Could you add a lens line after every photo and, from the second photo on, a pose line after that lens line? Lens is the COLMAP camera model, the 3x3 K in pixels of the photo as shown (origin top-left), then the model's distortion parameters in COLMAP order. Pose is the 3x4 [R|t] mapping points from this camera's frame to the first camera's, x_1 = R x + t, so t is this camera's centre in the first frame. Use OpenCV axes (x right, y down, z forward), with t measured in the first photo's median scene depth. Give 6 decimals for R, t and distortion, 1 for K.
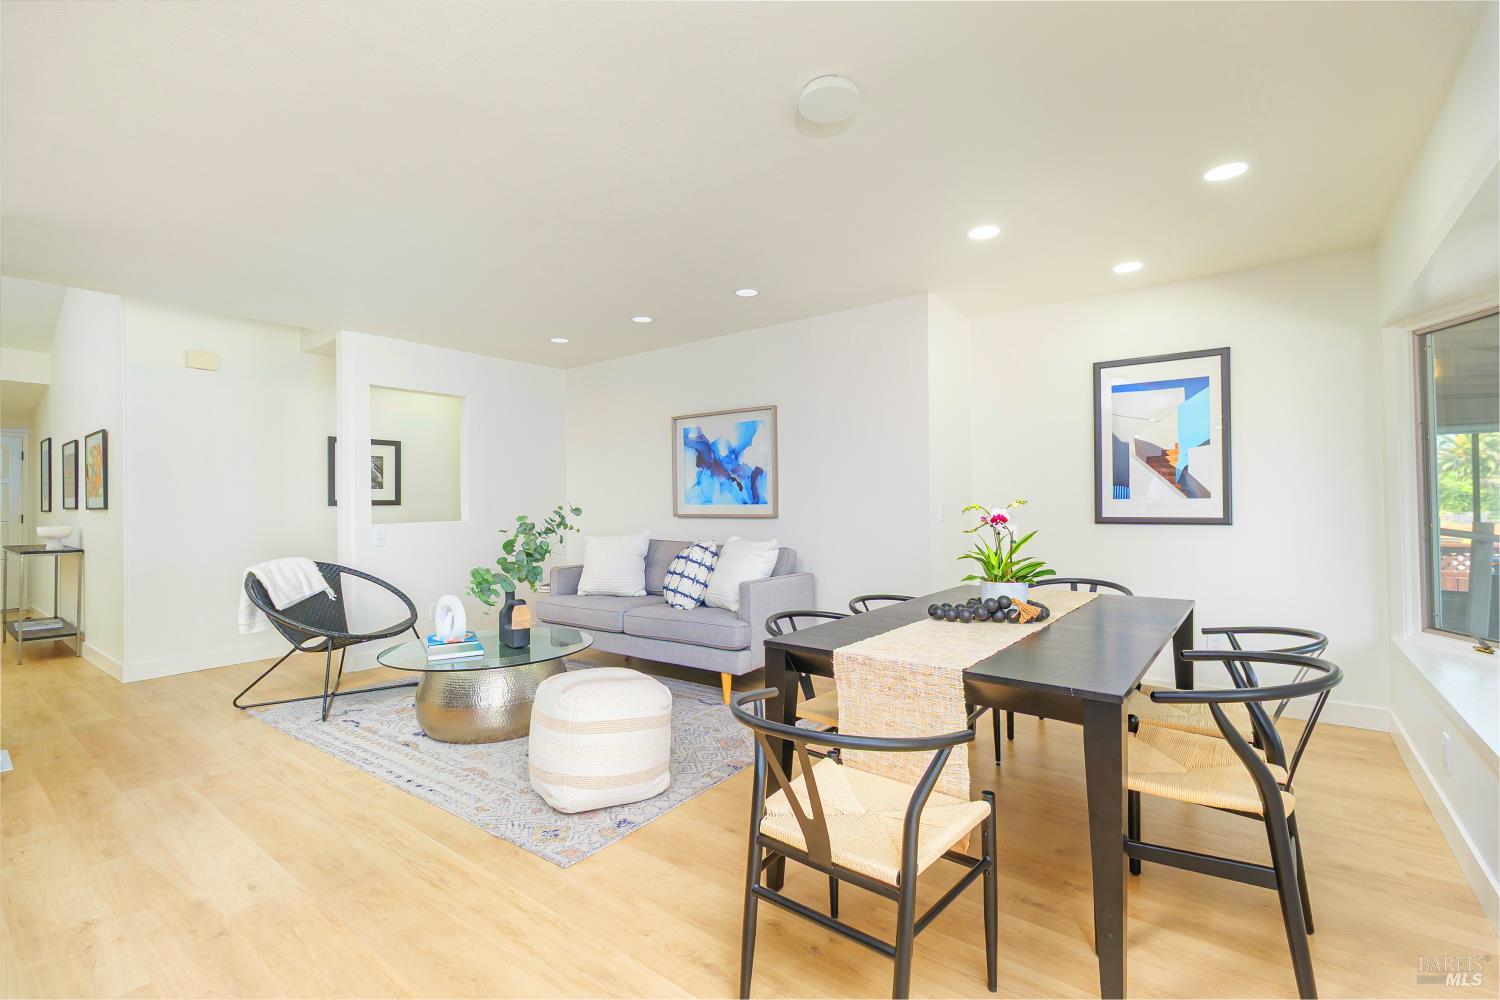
lens RADIAL K [[656.0, 0, 759.5], [0, 656.0, 503.8], [0, 0, 1]] dist [-0.002529, -0.000091]
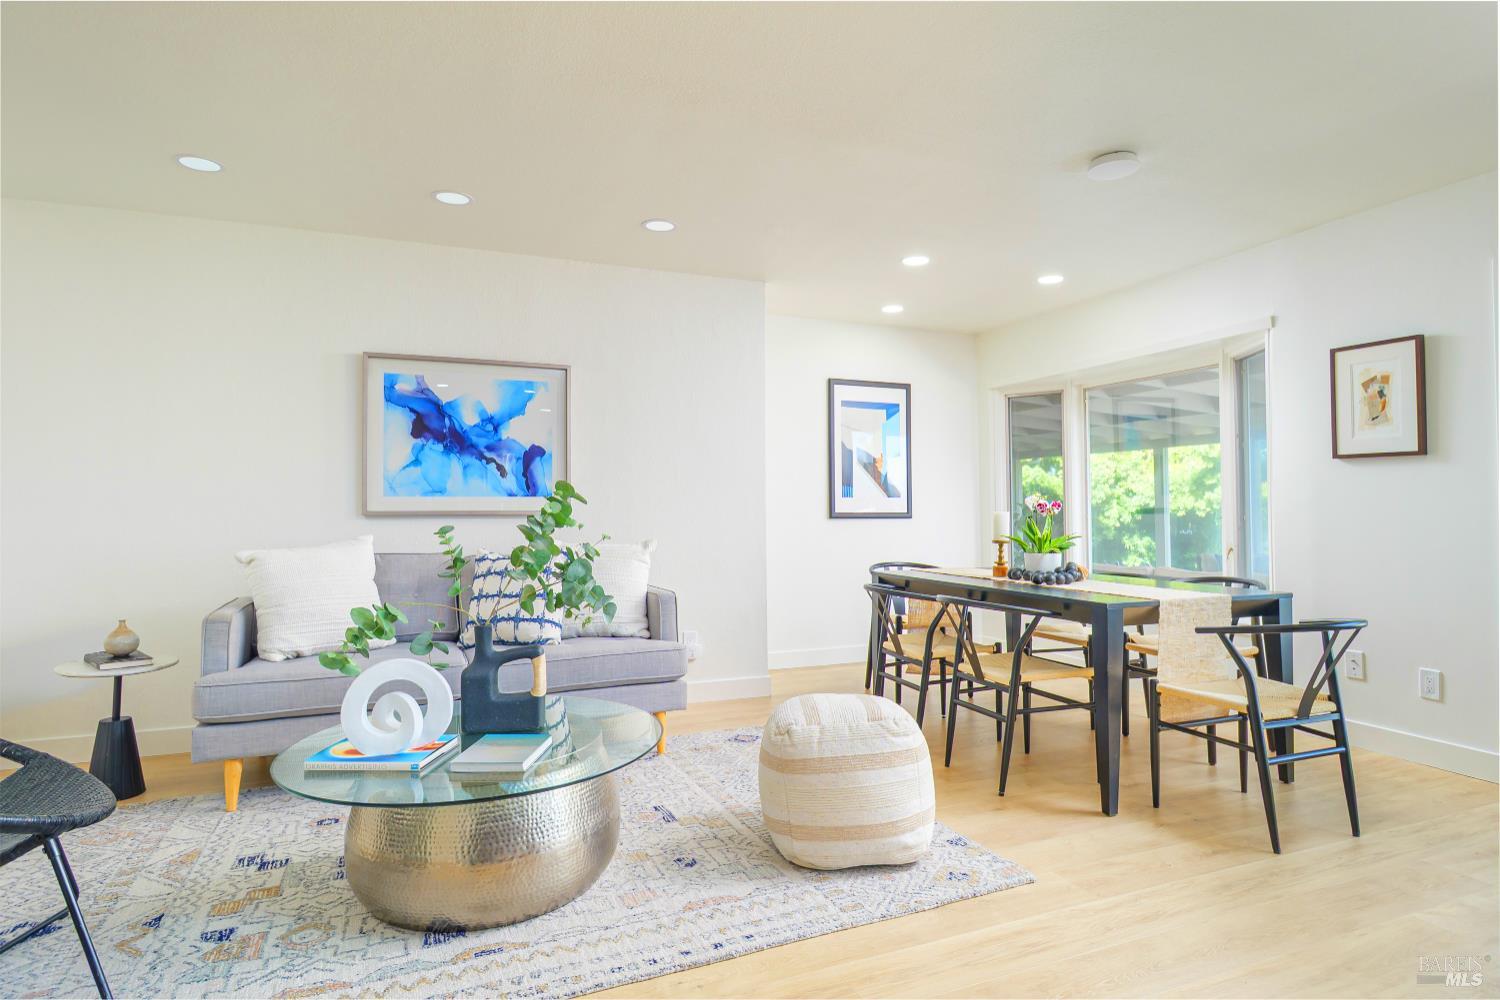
lens RADIAL K [[811.0, 0, 750.0], [0, 811.0, 500.0], [0, 0, 1]] dist [0.001498, 0.000032]
pose [[0.507487, 0.017550, 0.861481, -0.669965], [-0.001430, 0.999808, -0.019525, 0.022217], [-0.861658, 0.008677, 0.507415, 0.346625]]
